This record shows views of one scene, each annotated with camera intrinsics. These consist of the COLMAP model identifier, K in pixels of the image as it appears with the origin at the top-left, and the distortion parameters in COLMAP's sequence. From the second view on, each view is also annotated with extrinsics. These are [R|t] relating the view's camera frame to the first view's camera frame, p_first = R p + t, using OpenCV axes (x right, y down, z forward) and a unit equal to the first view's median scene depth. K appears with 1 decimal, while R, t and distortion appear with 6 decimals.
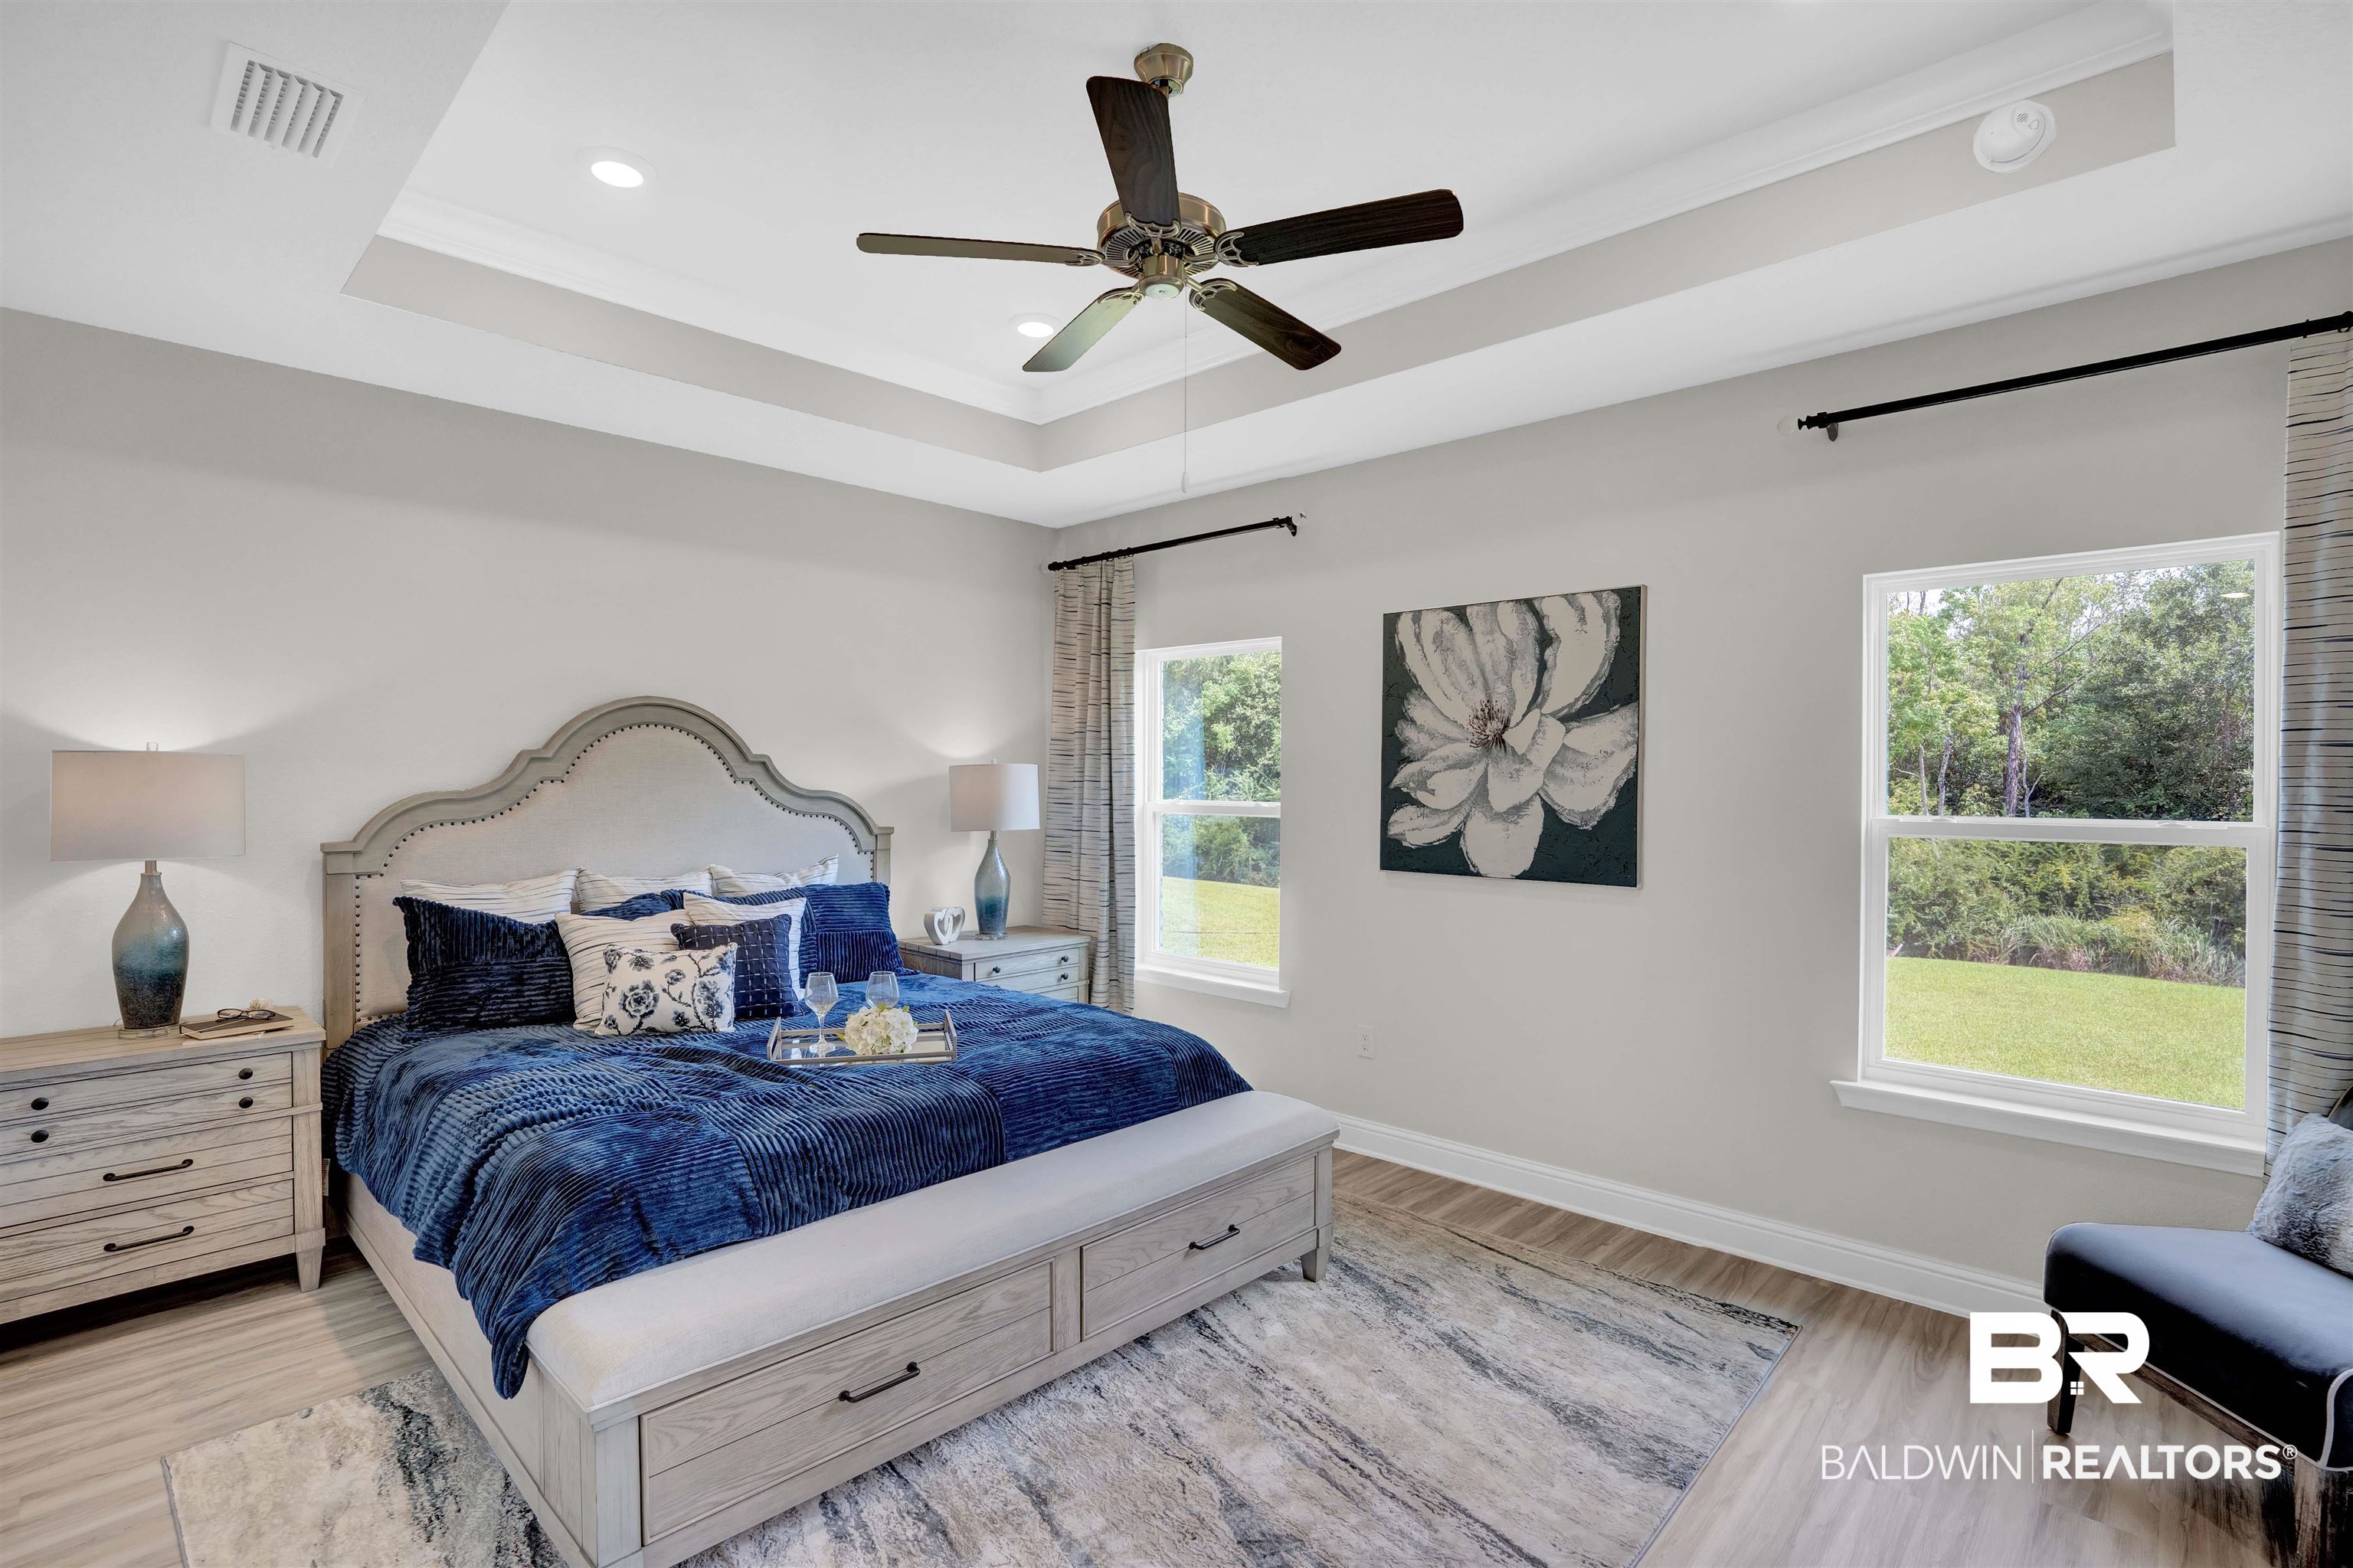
lens RADIAL K [[1123.6, 0, 1183.9], [0, 1123.6, 783.5], [0, 0, 1]] dist [-0.043171, 0.009812]
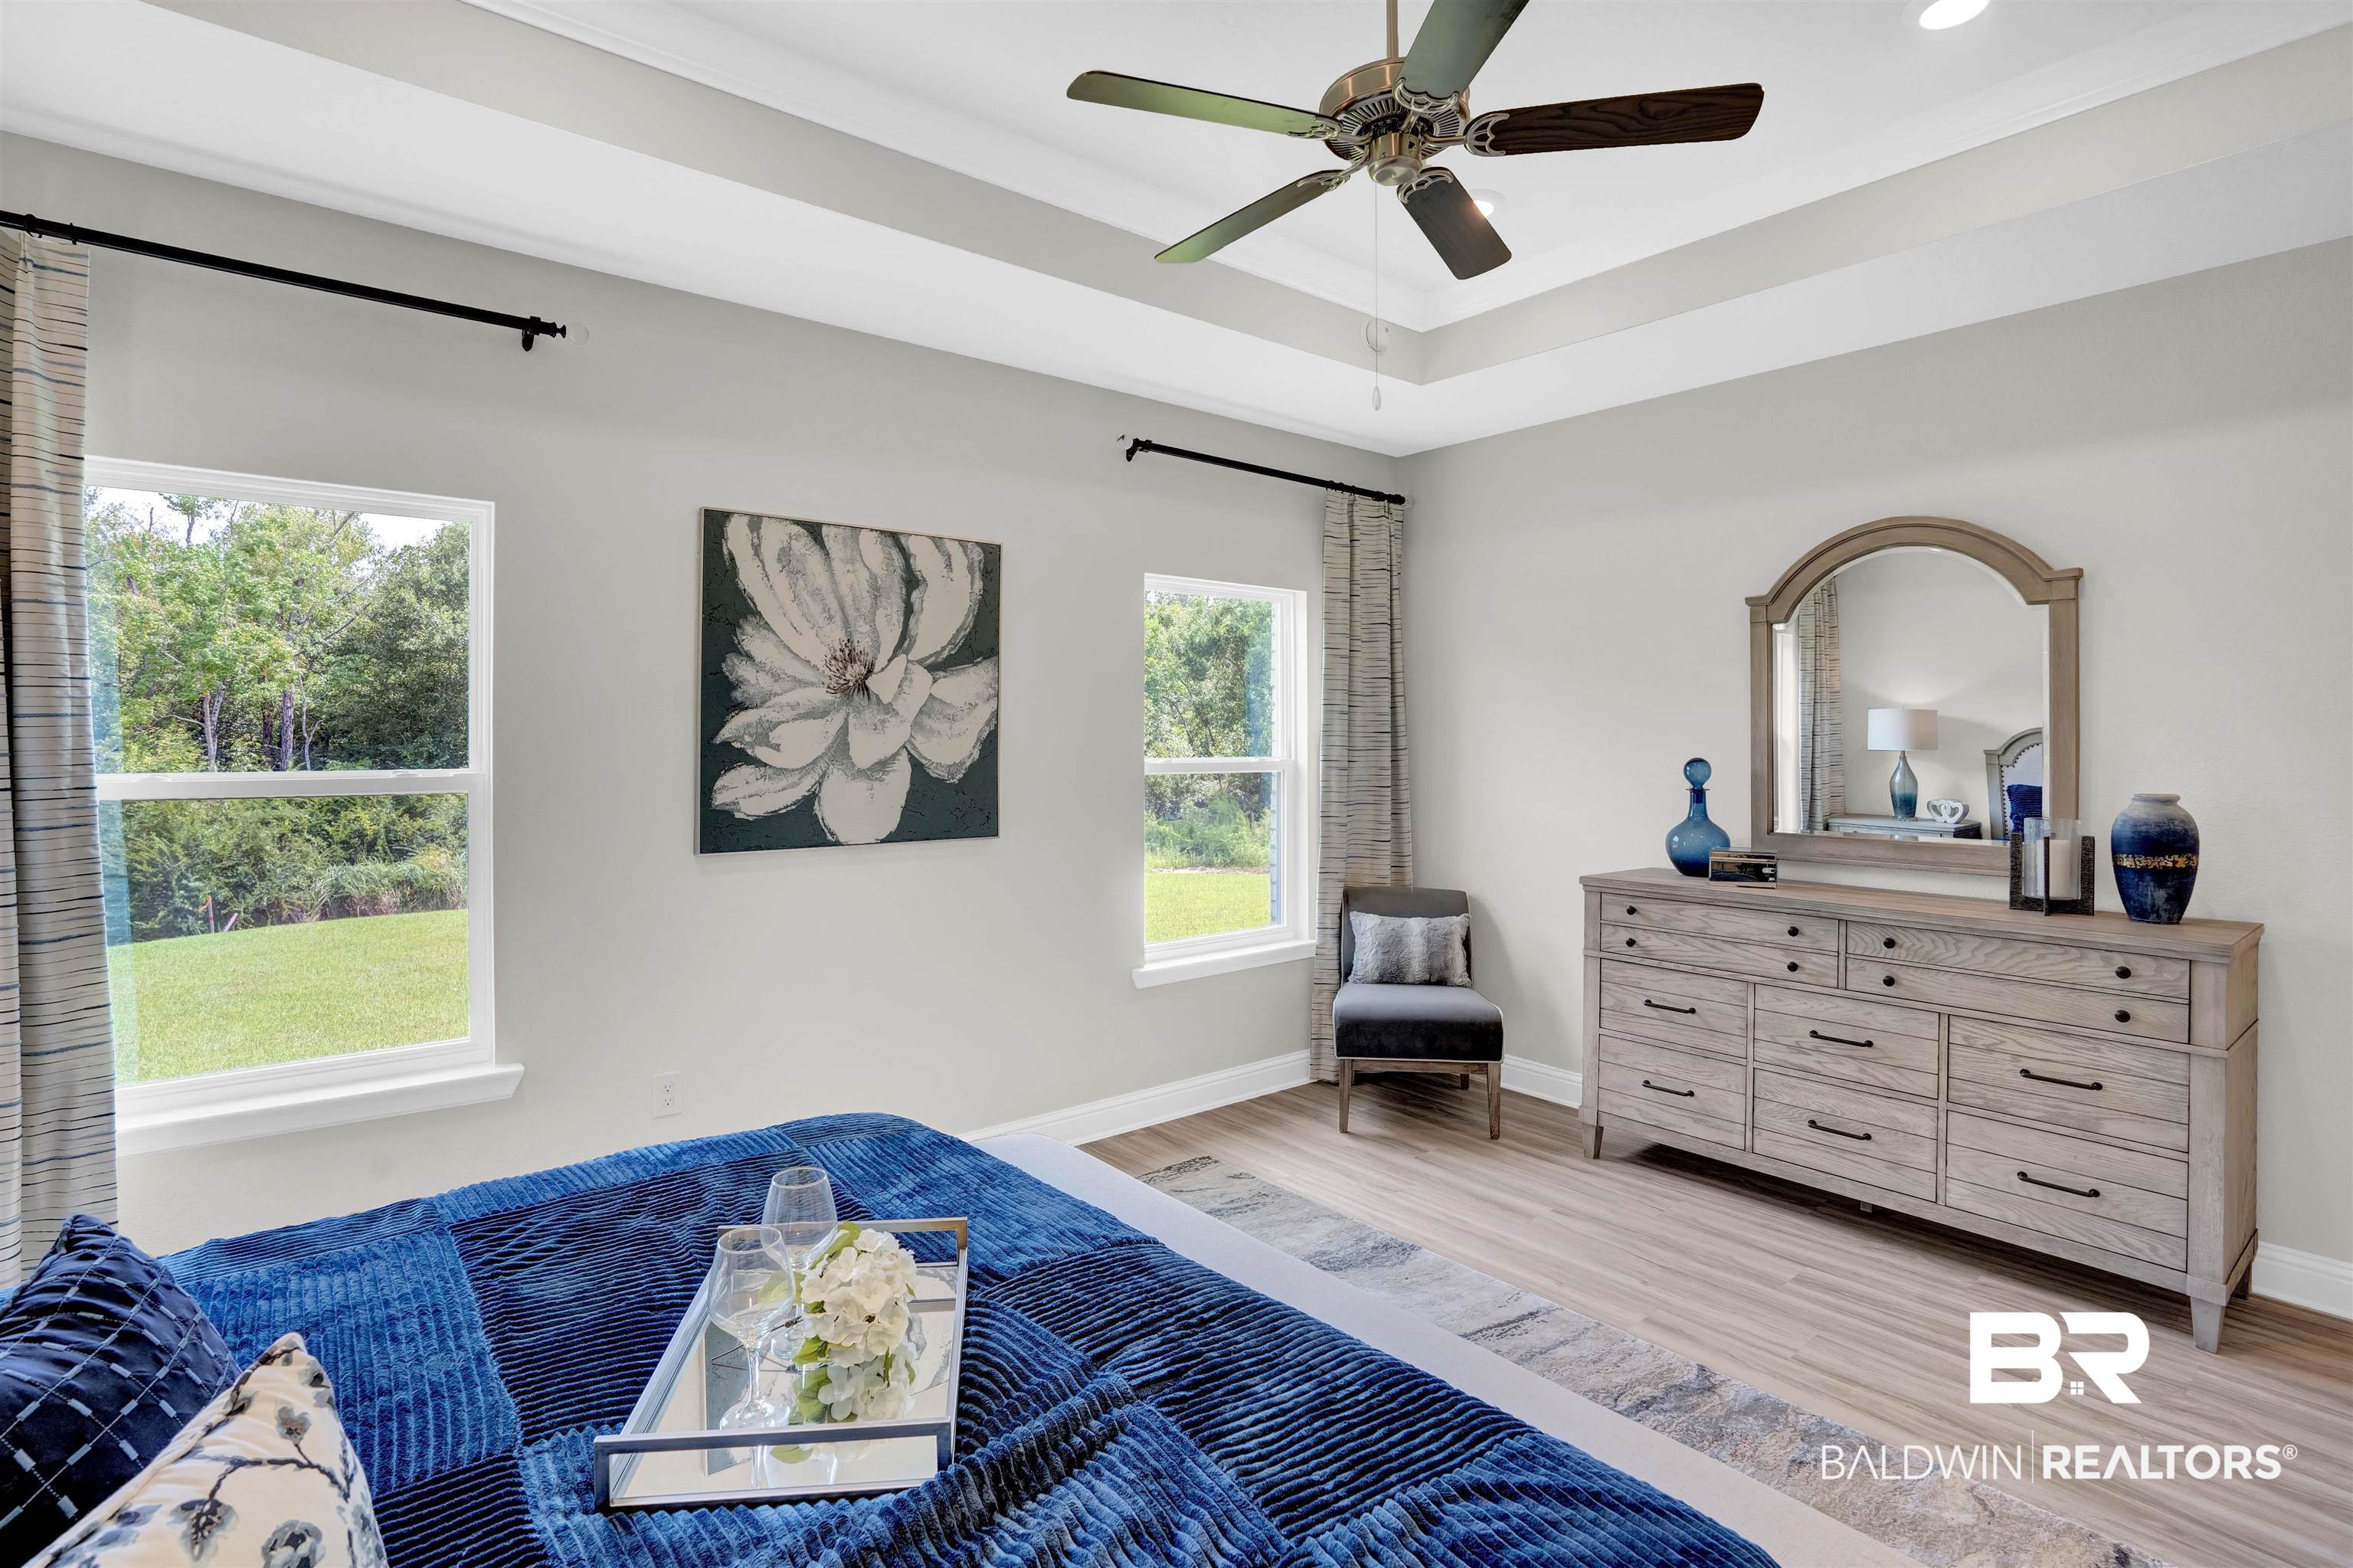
lens RADIAL K [[1123.6, 0, 1173.4], [0, 1123.6, 740.2], [0, 0, 1]] dist [-0.043171, 0.009812]
pose [[0.137591, -0.009698, 0.990442, -0.537415], [0.001463, 0.999953, 0.009588, -0.004856], [-0.990488, 0.000130, 0.137598, 0.622880]]
